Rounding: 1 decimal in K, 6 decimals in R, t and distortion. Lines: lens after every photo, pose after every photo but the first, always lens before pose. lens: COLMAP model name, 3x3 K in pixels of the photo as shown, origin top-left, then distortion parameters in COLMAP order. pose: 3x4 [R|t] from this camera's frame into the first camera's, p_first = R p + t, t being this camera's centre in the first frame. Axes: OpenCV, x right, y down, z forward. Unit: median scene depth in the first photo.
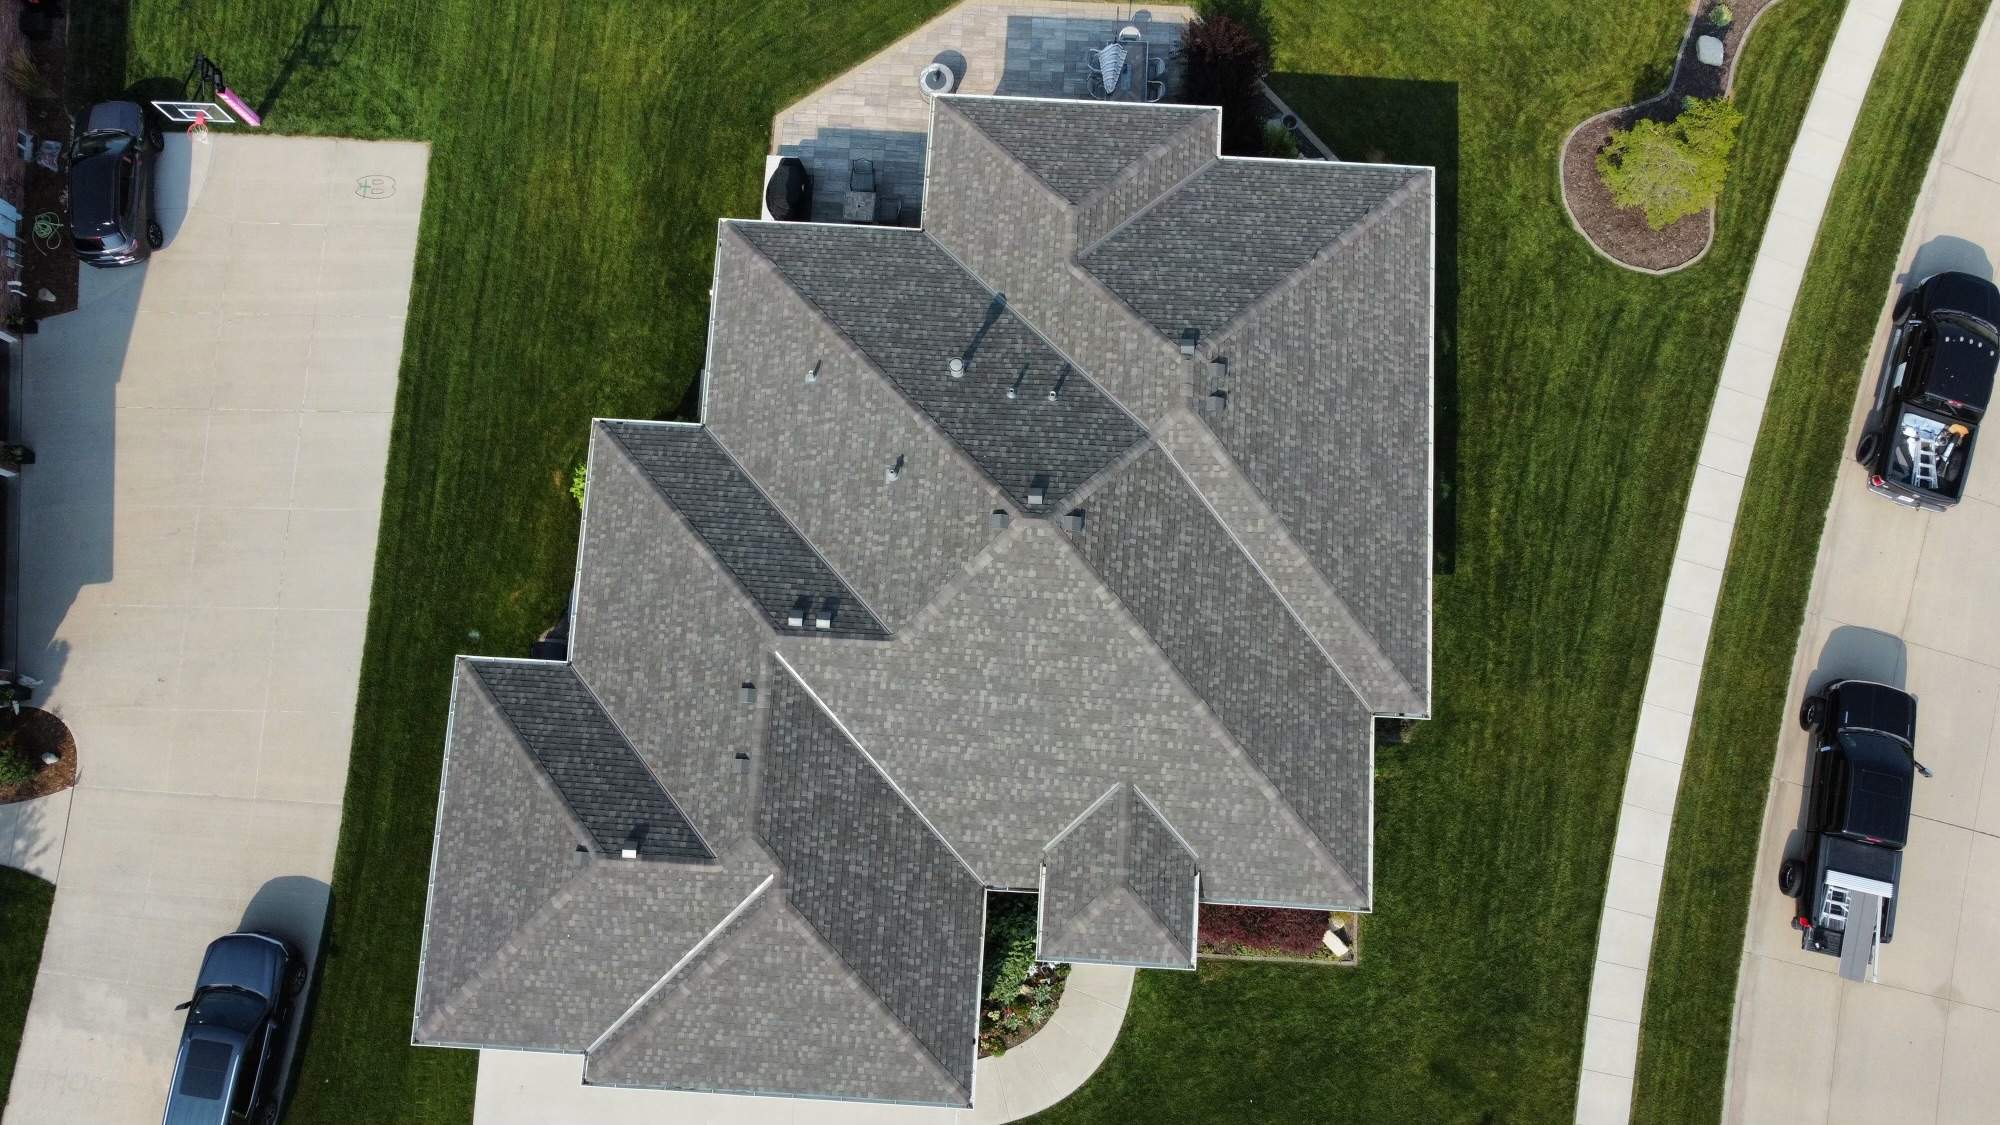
lens RADIAL K [[1521.9, 0, 997.9], [0, 1521.9, 550.0], [0, 0, 1]] dist [-0.004140, 0.000189]
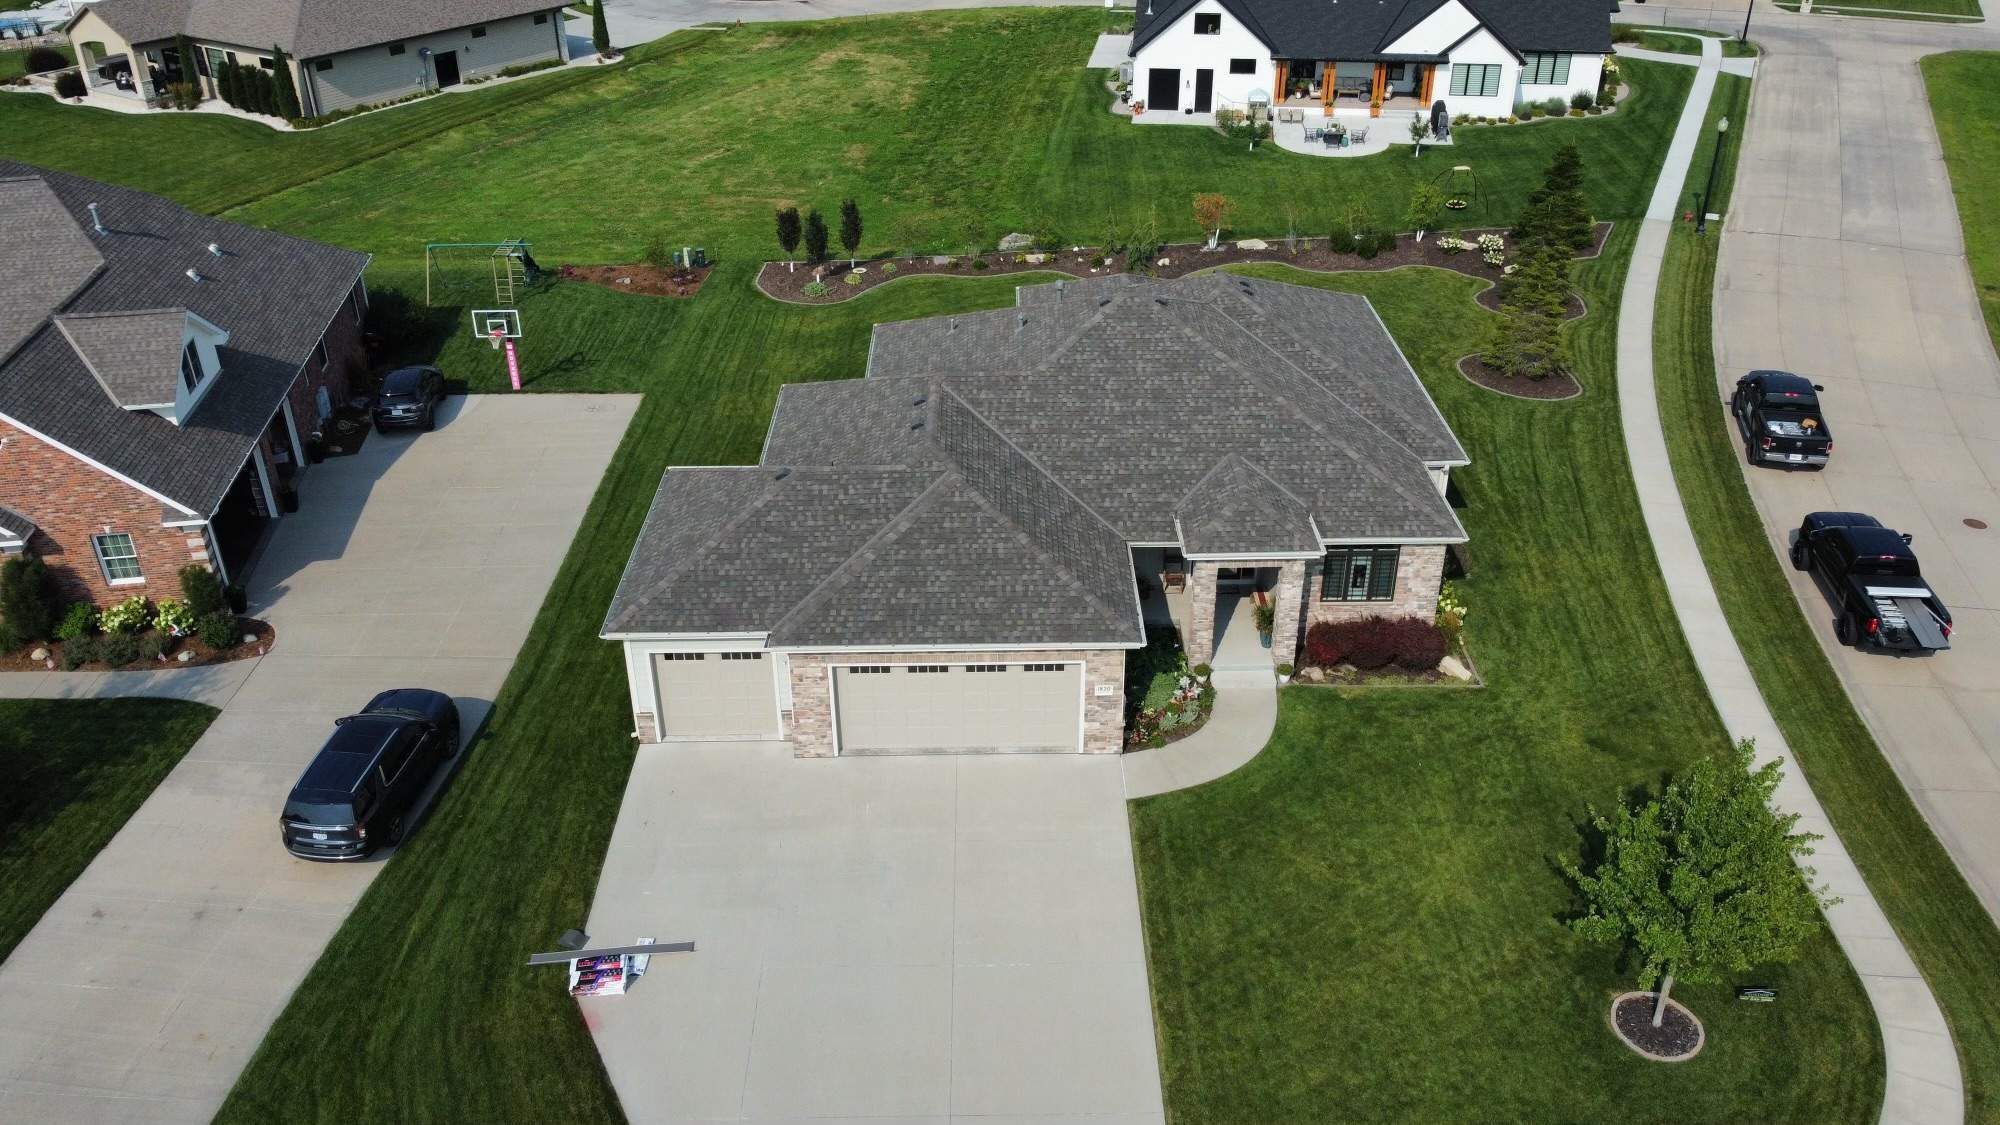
lens RADIAL K [[1521.9, 0, 998.6], [0, 1521.9, 549.8], [0, 0, 1]] dist [-0.004140, 0.000189]
pose [[0.997735, -0.035372, 0.057222, -0.147054], [0.066670, 0.633446, -0.770909, 0.949709], [-0.008978, 0.772978, 0.634369, 0.252052]]
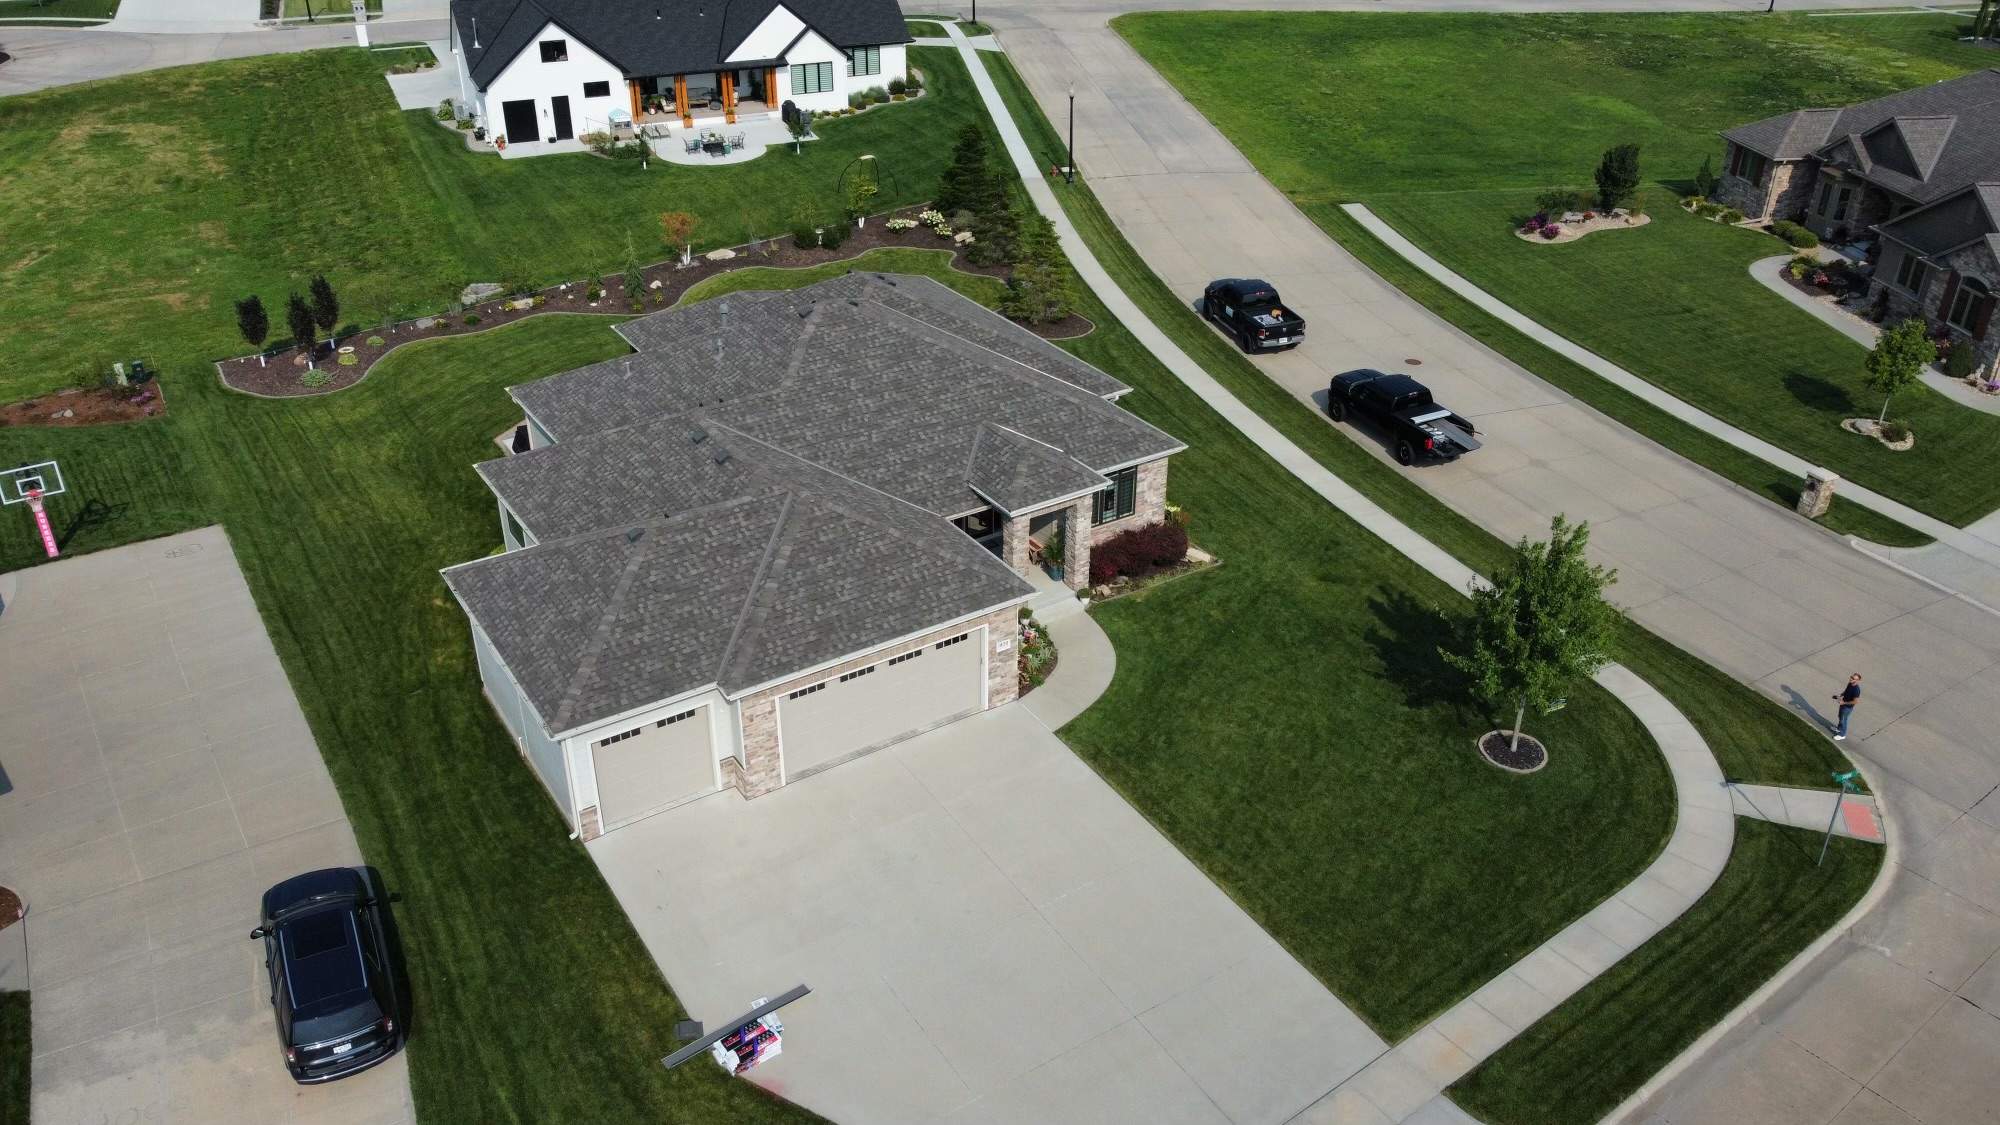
lens RADIAL K [[1521.9, 0, 997.3], [0, 1521.9, 547.8], [0, 0, 1]] dist [-0.004140, 0.000189]
pose [[0.804974, -0.281913, 0.522055, -0.542017], [0.583012, 0.539075, -0.607861, 0.878188], [-0.110062, 0.793677, 0.598300, 0.243289]]
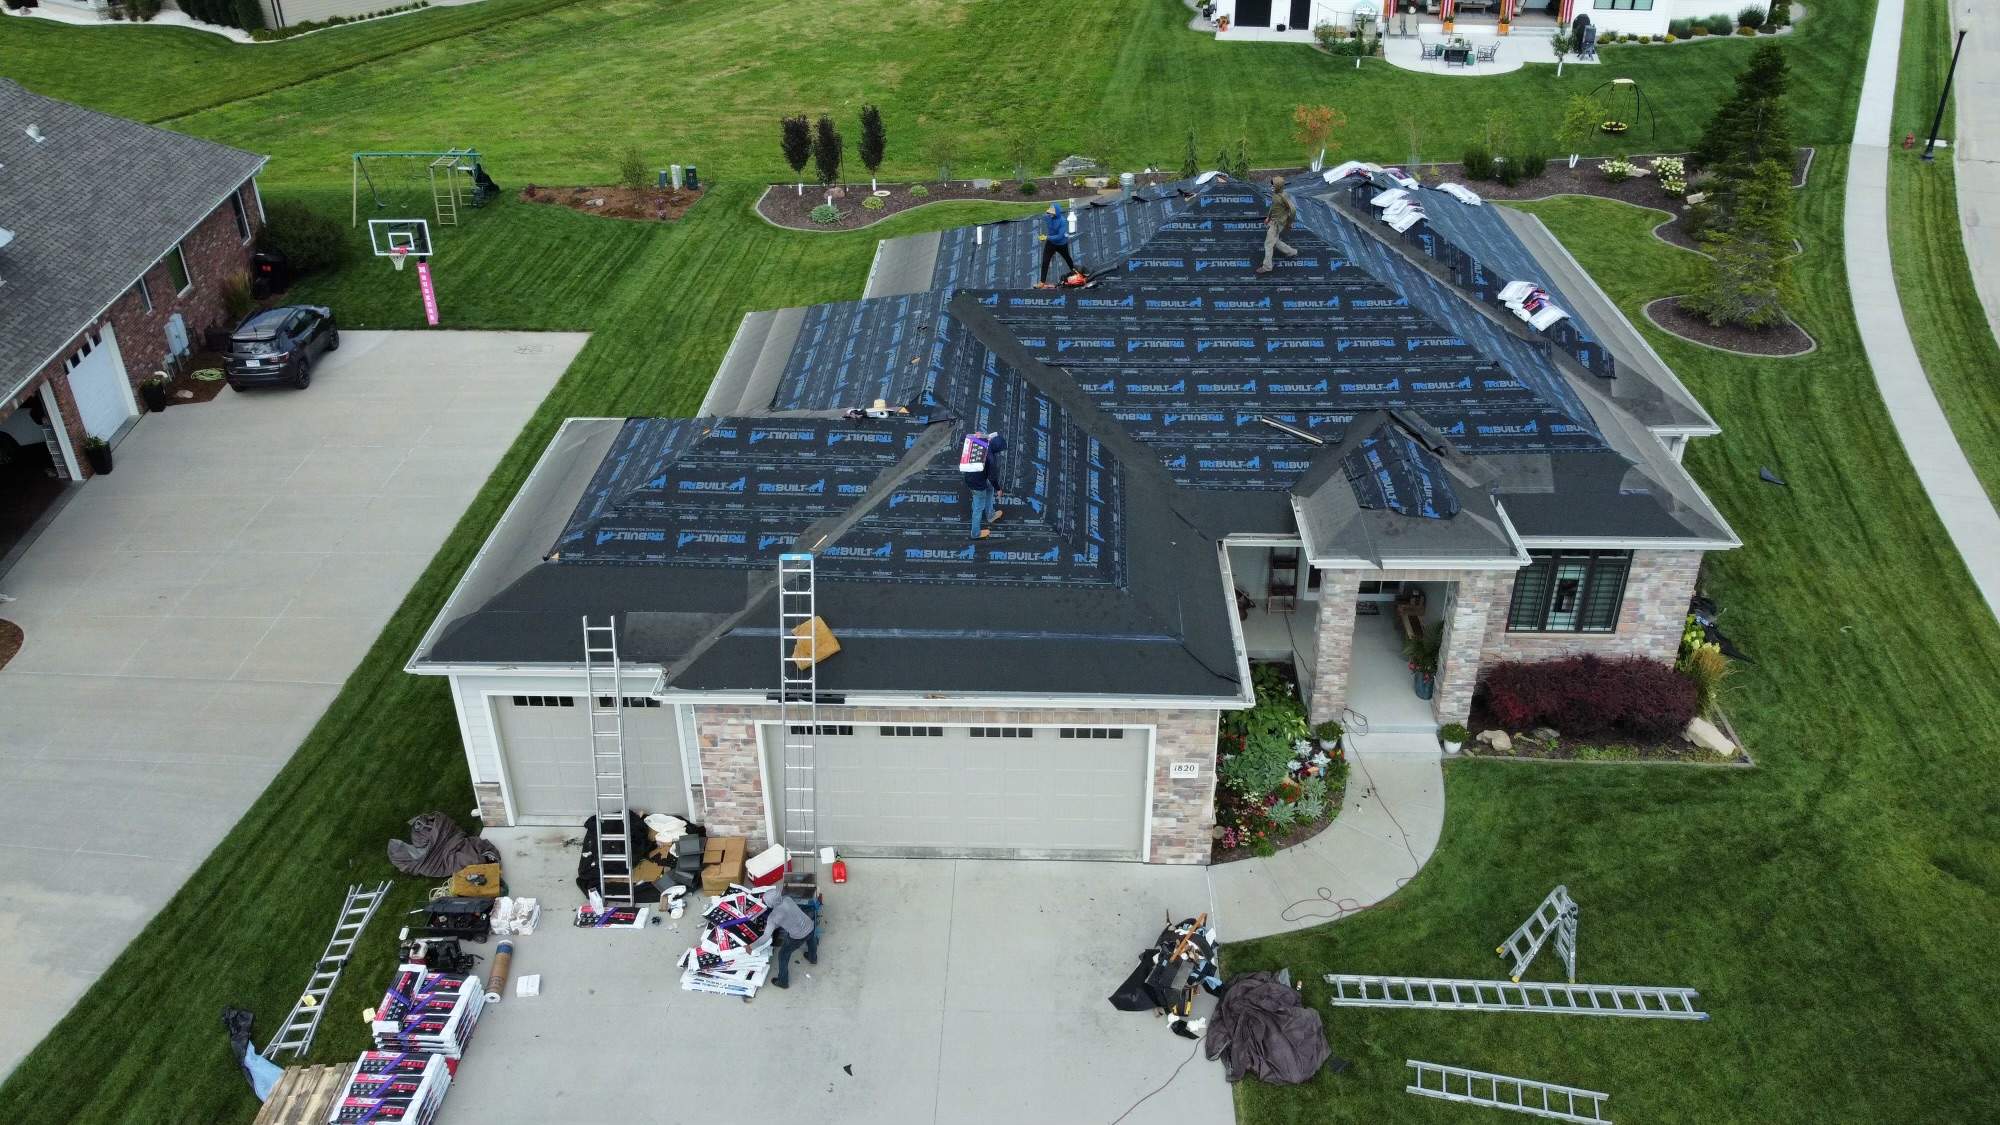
lens RADIAL K [[1521.9, 0, 998.2], [0, 1521.9, 549.8], [0, 0, 1]] dist [-0.004140, 0.000189]
pose [[0.999726, -0.016234, 0.016882, -0.115055], [0.023369, 0.643741, -0.764886, 0.696903], [0.001549, 0.765071, 0.643944, 0.452263]]
